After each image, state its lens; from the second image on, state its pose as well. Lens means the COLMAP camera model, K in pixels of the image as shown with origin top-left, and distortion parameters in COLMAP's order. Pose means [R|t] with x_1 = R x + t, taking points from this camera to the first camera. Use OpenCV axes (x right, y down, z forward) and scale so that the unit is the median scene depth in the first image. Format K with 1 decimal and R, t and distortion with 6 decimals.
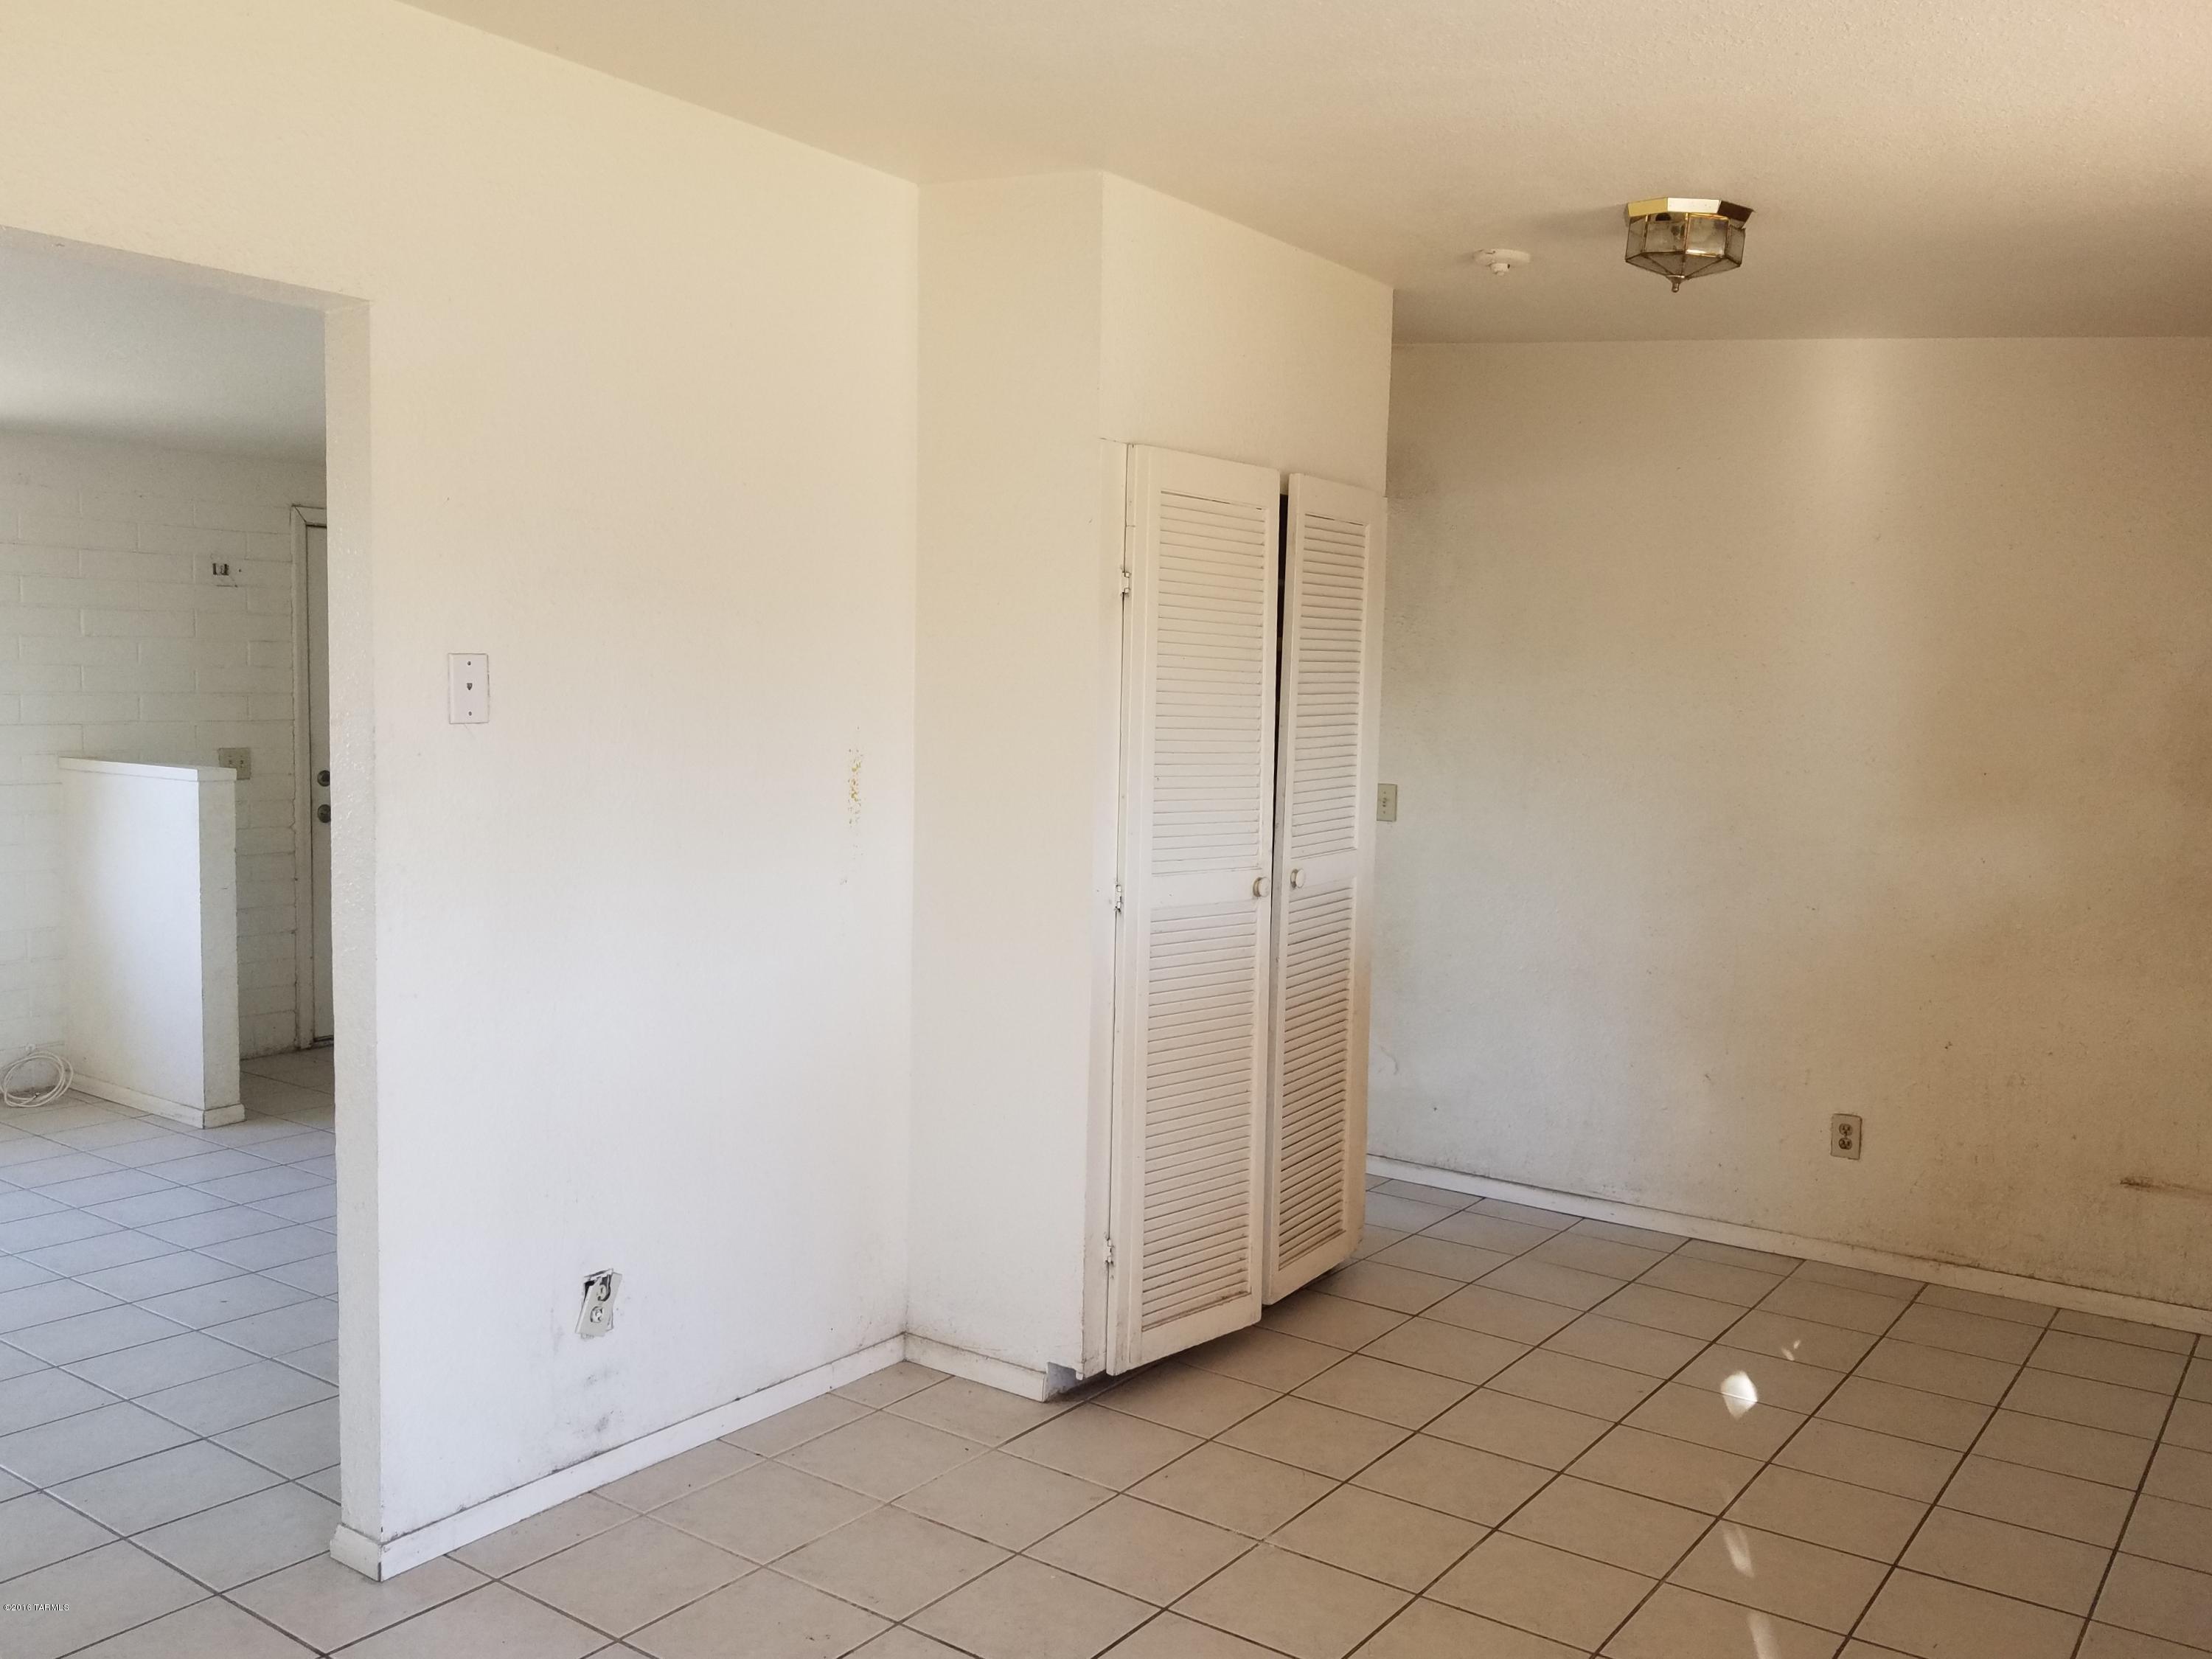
lens RADIAL K [[1848.6, 0, 1110.7], [0, 1848.6, 857.4], [0, 0, 1]] dist [0.001312, -0.006330]
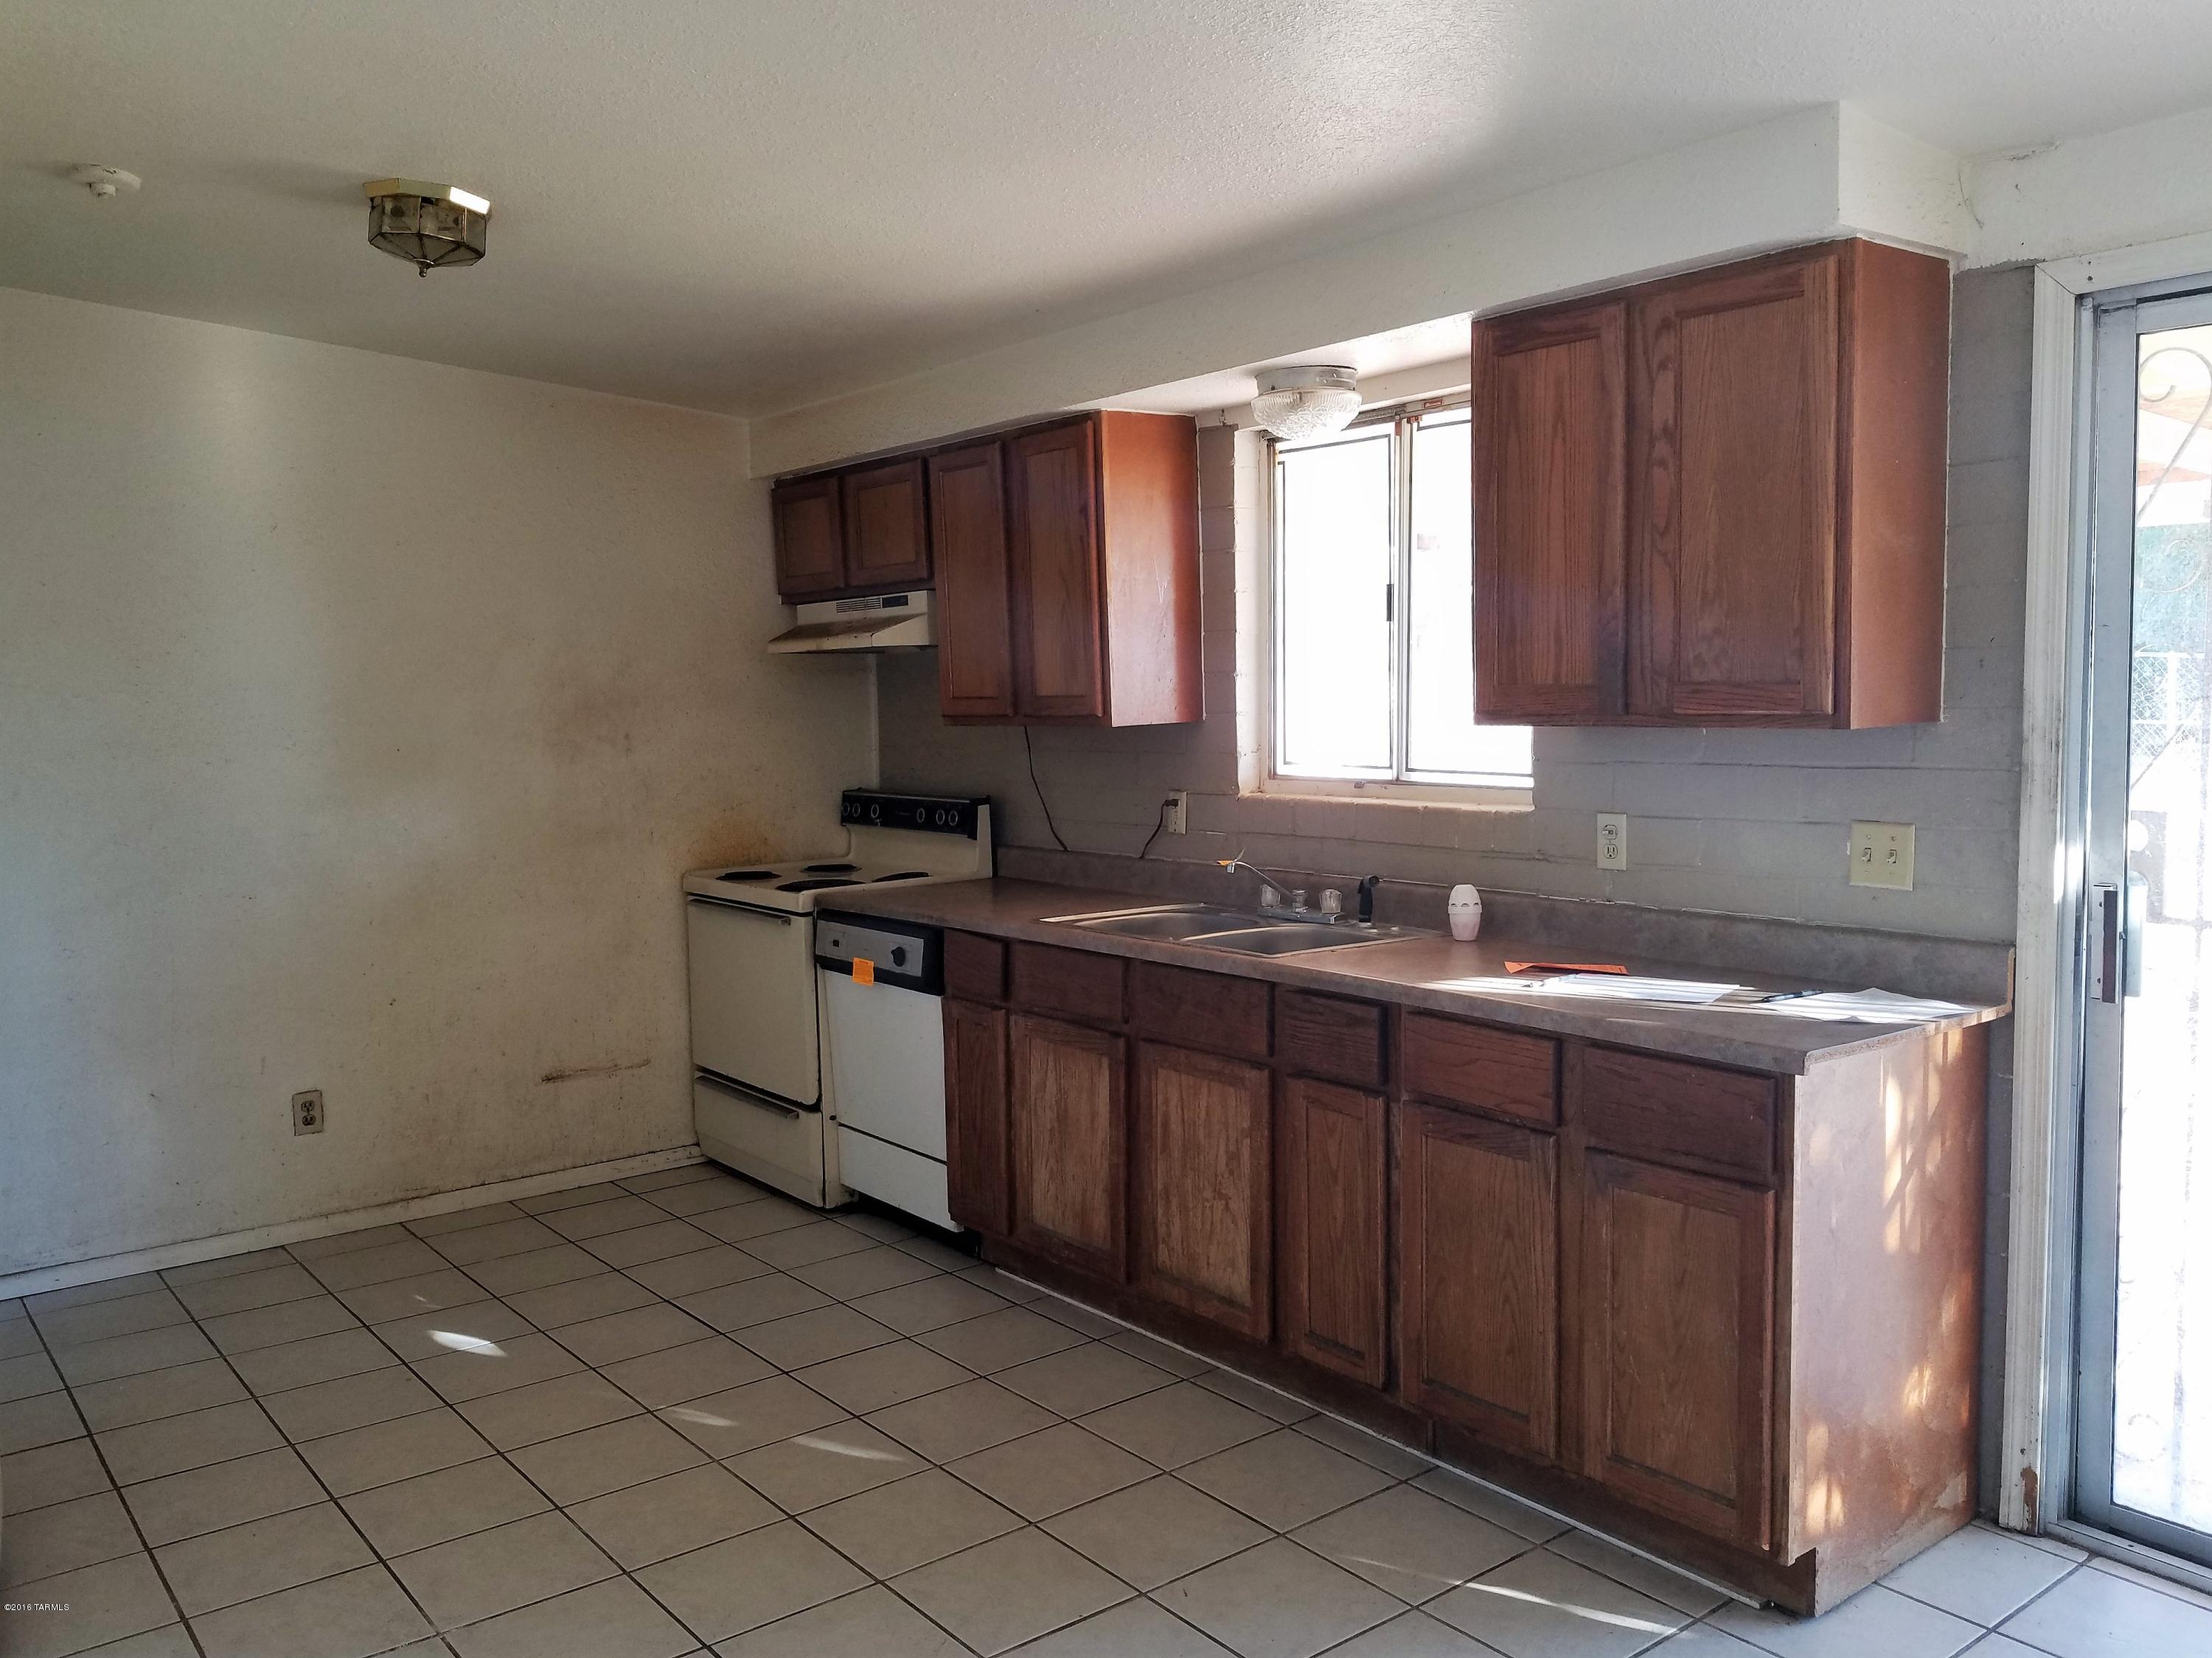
lens RADIAL K [[1744.2, 0, 1106.0], [0, 1744.2, 829.0], [0, 0, 1]] dist [0.021347, -0.013987]
pose [[0.281402, -0.098814, 0.954489, -0.417887], [0.117822, 0.990716, 0.067829, -0.020015], [-0.952329, 0.093372, 0.290432, 0.303536]]
